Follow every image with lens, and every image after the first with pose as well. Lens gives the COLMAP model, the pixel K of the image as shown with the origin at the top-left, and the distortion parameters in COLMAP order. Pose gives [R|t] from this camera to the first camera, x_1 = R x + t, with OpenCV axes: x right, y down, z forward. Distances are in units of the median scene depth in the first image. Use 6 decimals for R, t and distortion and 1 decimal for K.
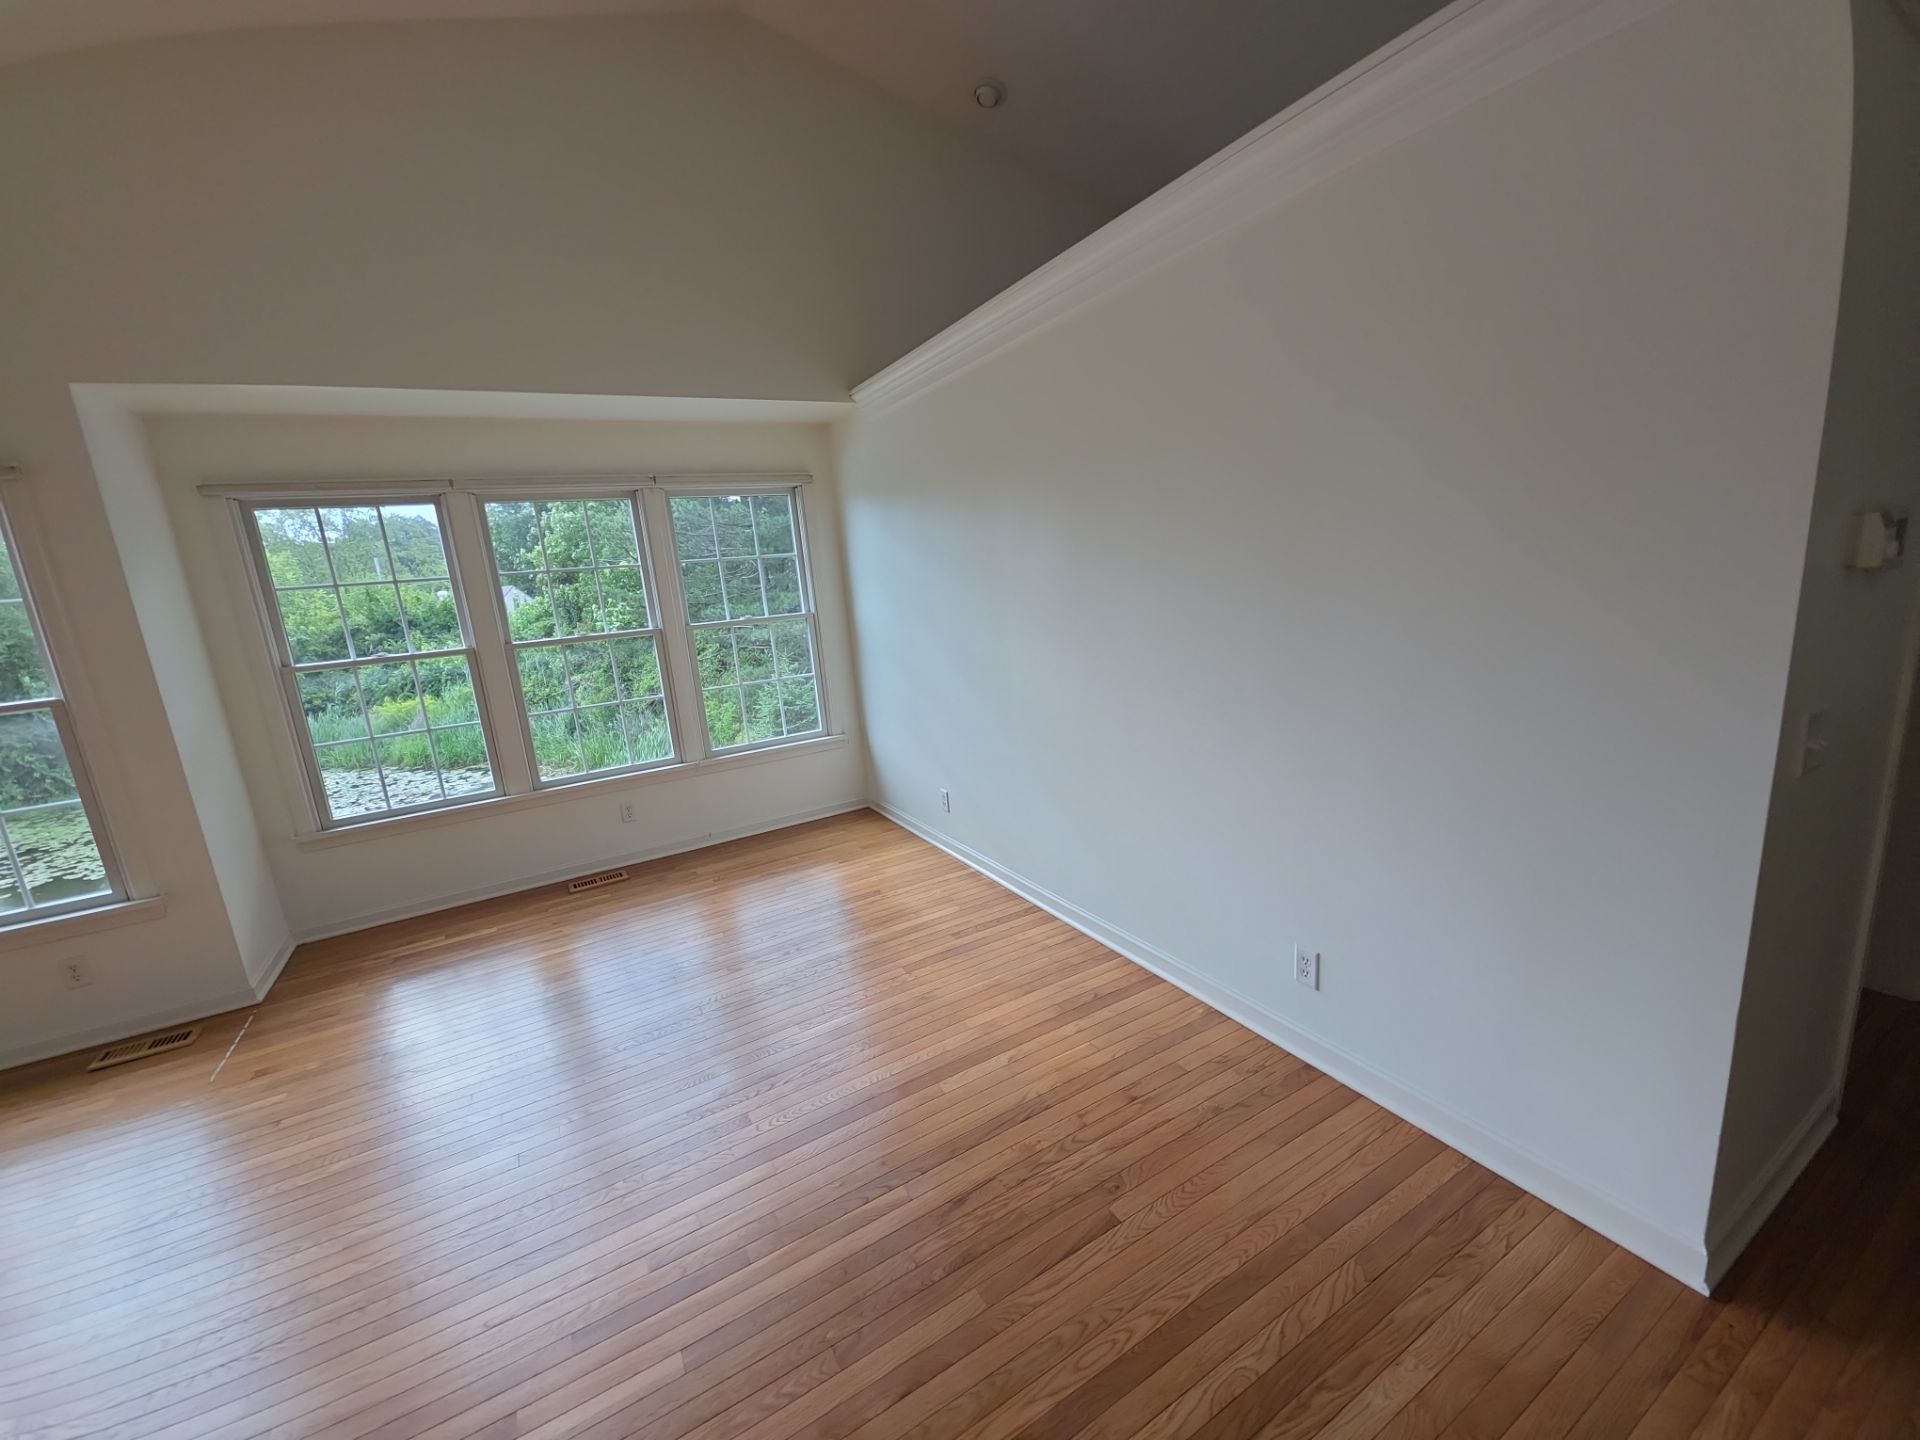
lens RADIAL K [[749.6, 0, 951.6], [0, 749.6, 722.8], [0, 0, 1]] dist [-0.001052, -0.000529]
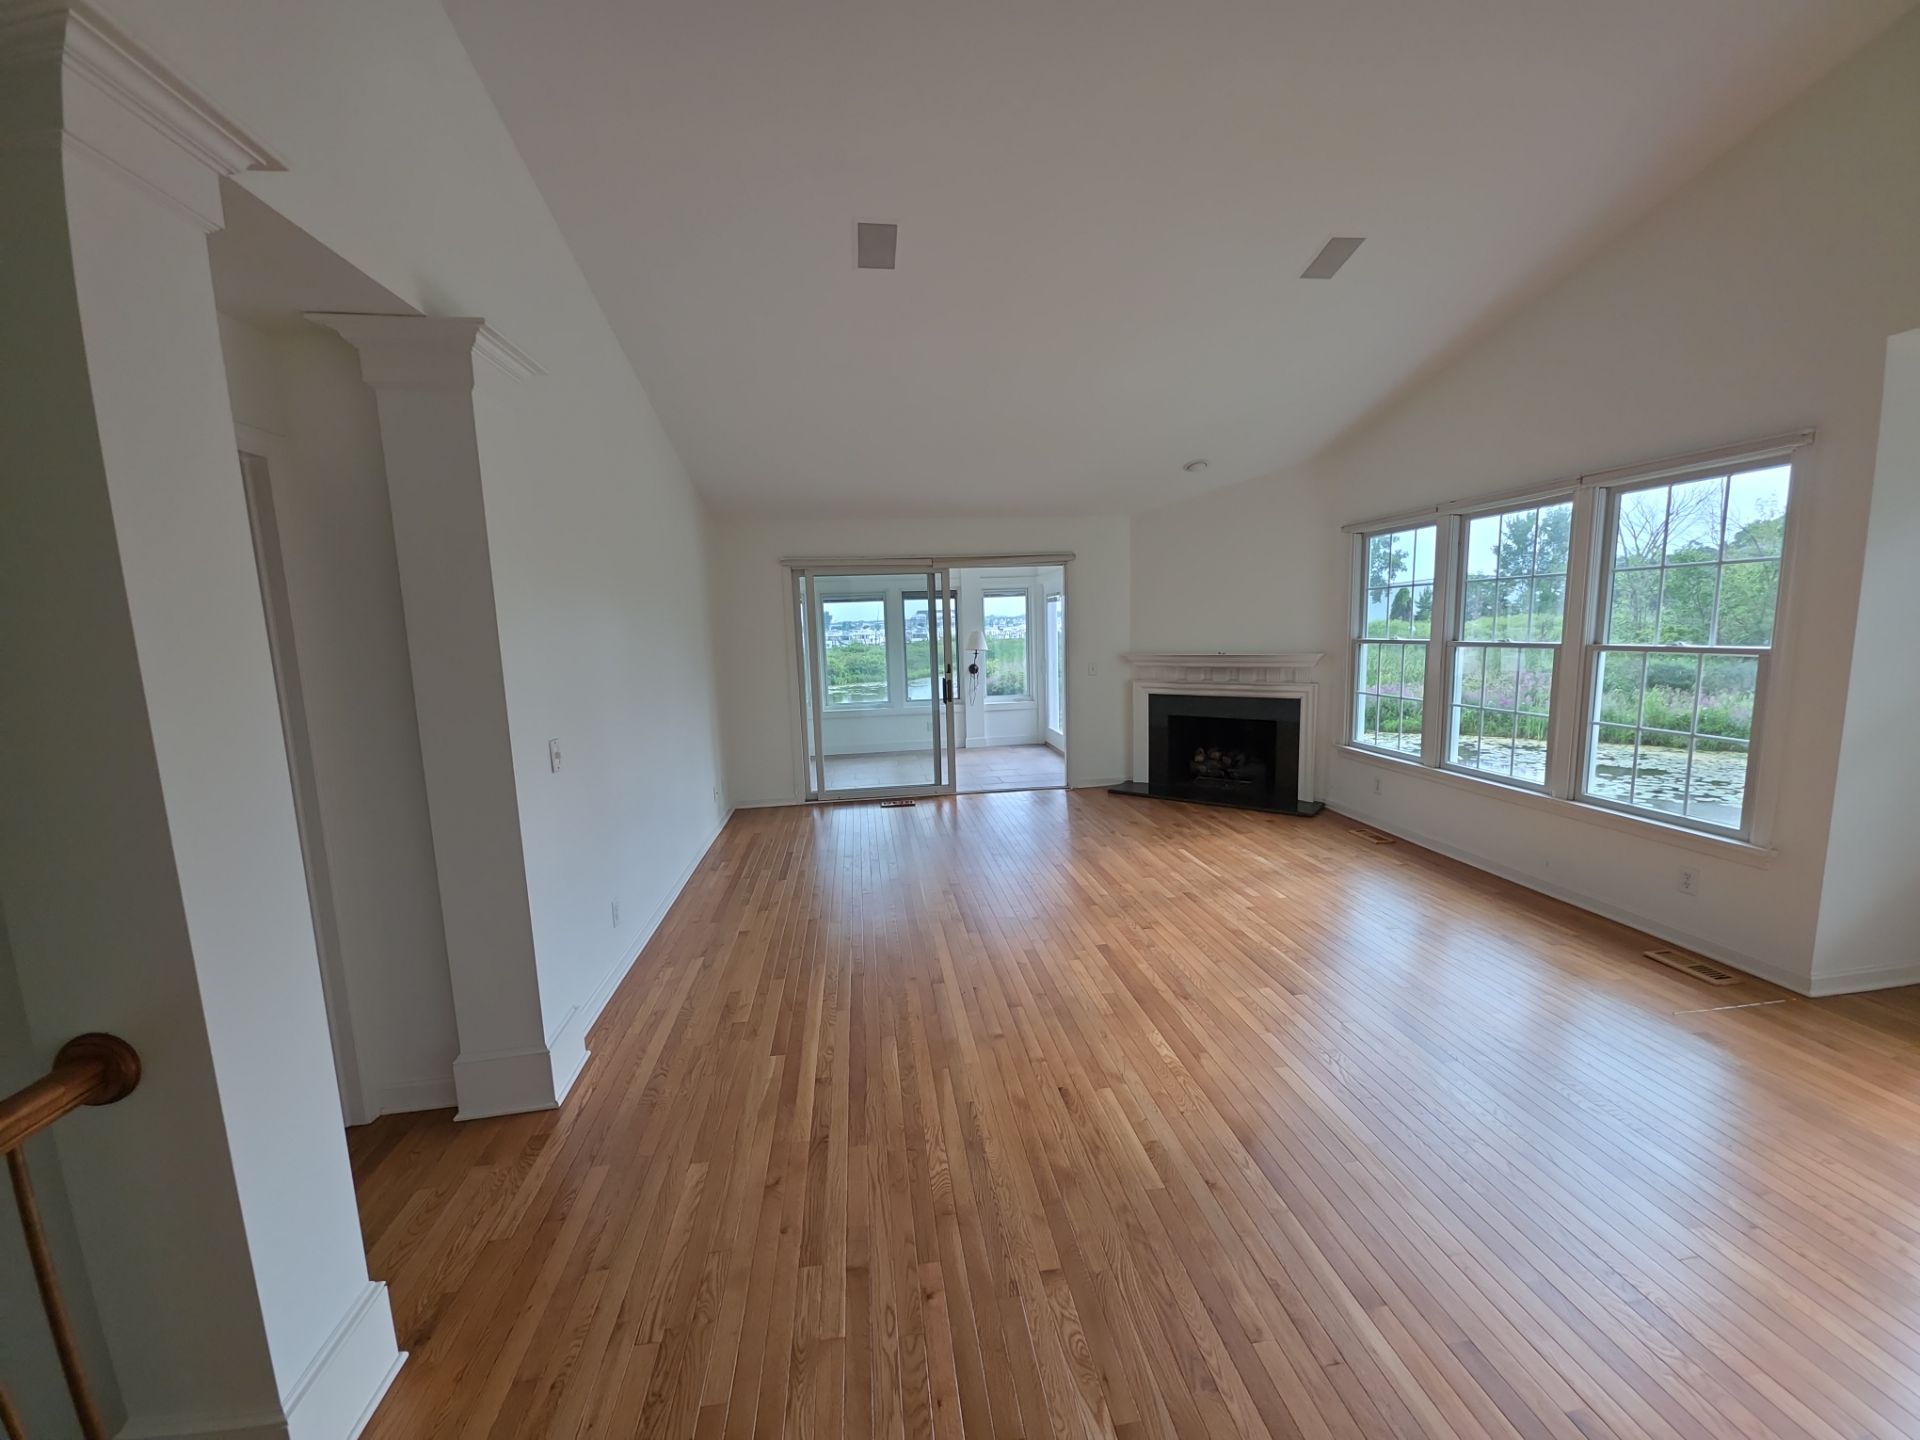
lens RADIAL K [[749.6, 0, 957.0], [0, 749.6, 722.6], [0, 0, 1]] dist [-0.001052, -0.000529]
pose [[-0.361640, 0.216315, -0.906876, 0.247662], [-0.125547, 0.952553, 0.277275, -0.081539], [0.923826, 0.214129, -0.317323, 0.276420]]
